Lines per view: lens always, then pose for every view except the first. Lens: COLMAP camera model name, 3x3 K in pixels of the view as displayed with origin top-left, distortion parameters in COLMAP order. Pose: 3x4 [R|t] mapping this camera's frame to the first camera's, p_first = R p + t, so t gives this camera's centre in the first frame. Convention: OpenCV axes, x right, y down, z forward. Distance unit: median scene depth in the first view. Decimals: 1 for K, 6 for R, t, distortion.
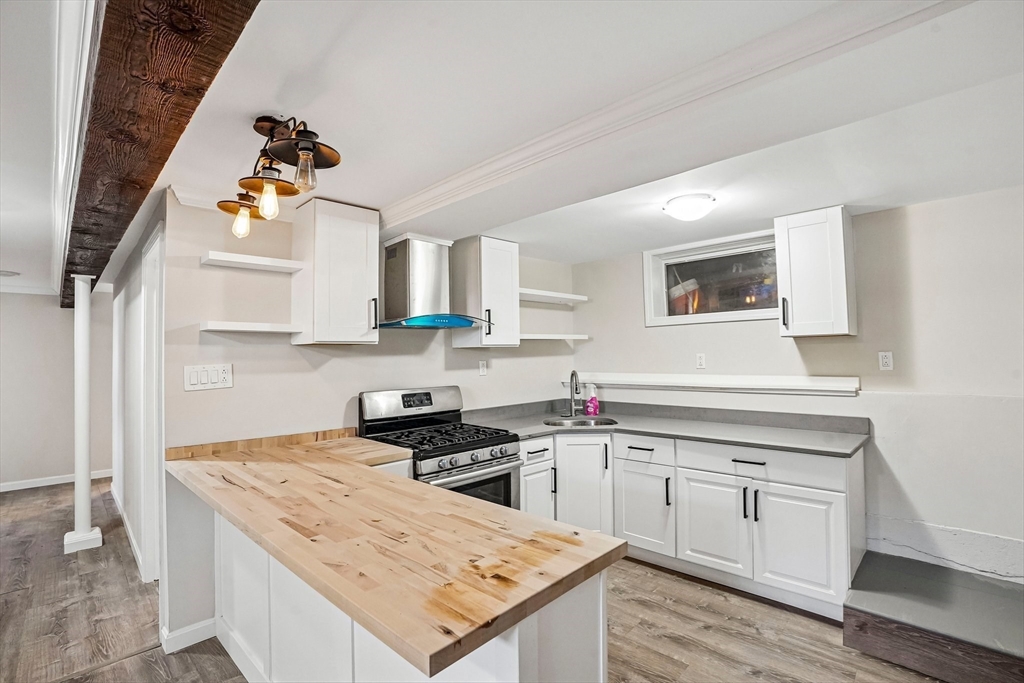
lens RADIAL K [[470.8, 0, 512.1], [0, 470.8, 340.1], [0, 0, 1]] dist [-0.041649, 0.007550]
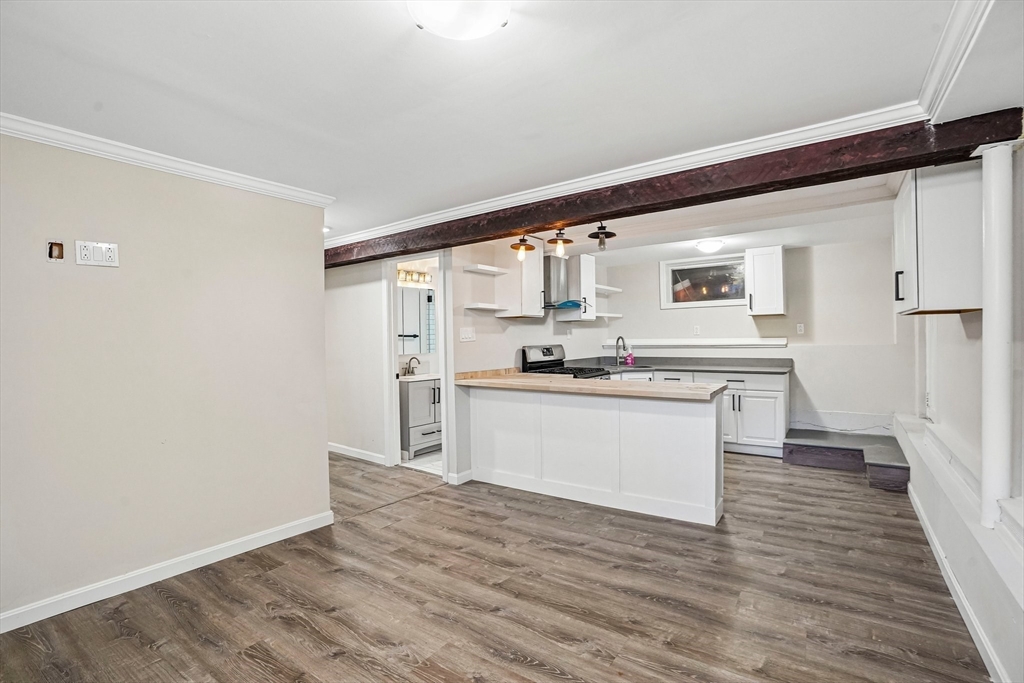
lens RADIAL K [[470.8, 0, 516.2], [0, 470.8, 338.7], [0, 0, 1]] dist [-0.041649, 0.007550]
pose [[0.985941, -0.000729, 0.167092, -0.596556], [-0.004757, 0.999463, 0.032431, 0.028455], [-0.167026, -0.032770, 0.985408, -0.621560]]
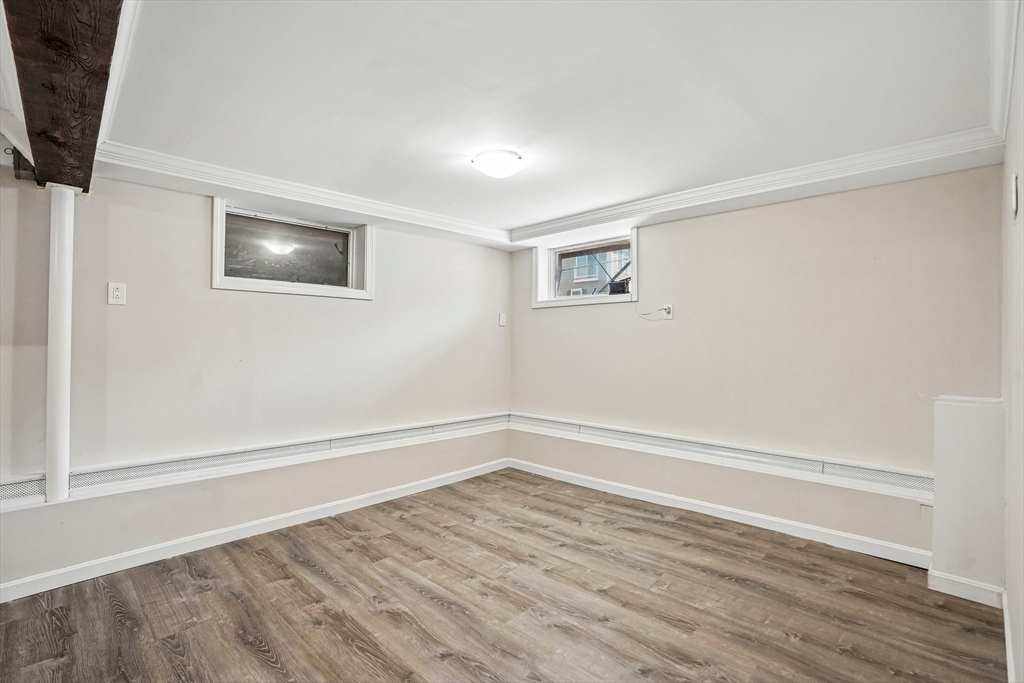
lens RADIAL K [[470.8, 0, 507.3], [0, 470.8, 343.7], [0, 0, 1]] dist [-0.041649, 0.007550]
pose [[-0.999625, 0.014121, 0.023457, -0.608055], [0.013374, 0.999408, -0.031709, 0.083567], [-0.023891, -0.031383, -0.999222, 0.666045]]
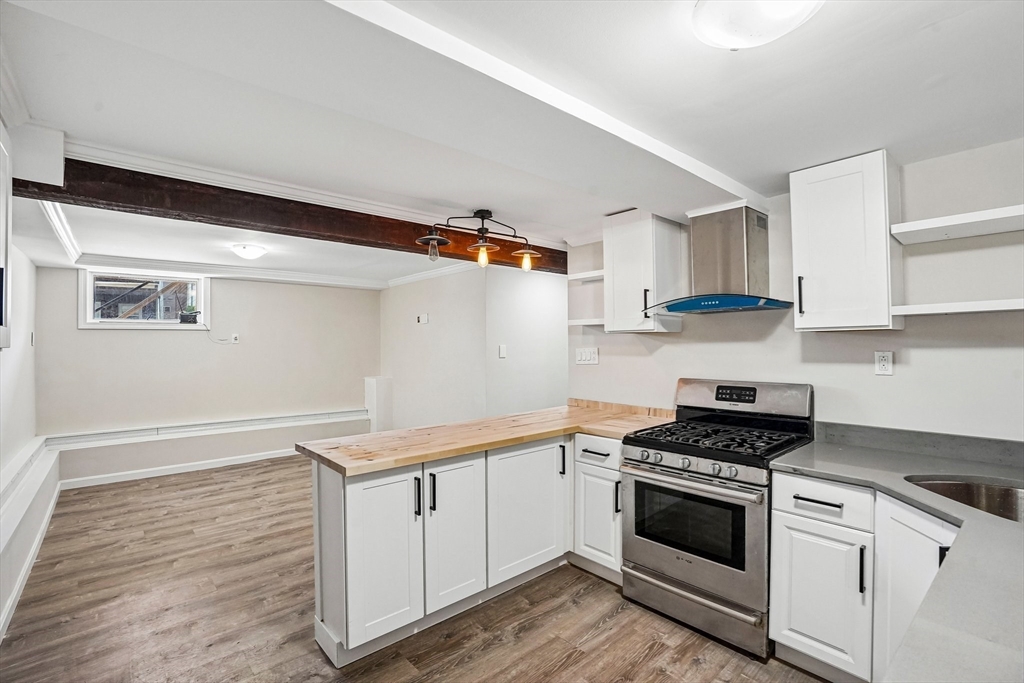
lens RADIAL K [[470.8, 0, 505.7], [0, 470.8, 340.5], [0, 0, 1]] dist [-0.041649, 0.007550]
pose [[-0.085040, 0.004761, -0.996366, 0.694165], [0.035984, 0.999351, 0.001704, 0.012868], [0.995728, -0.035708, -0.085156, 0.668575]]
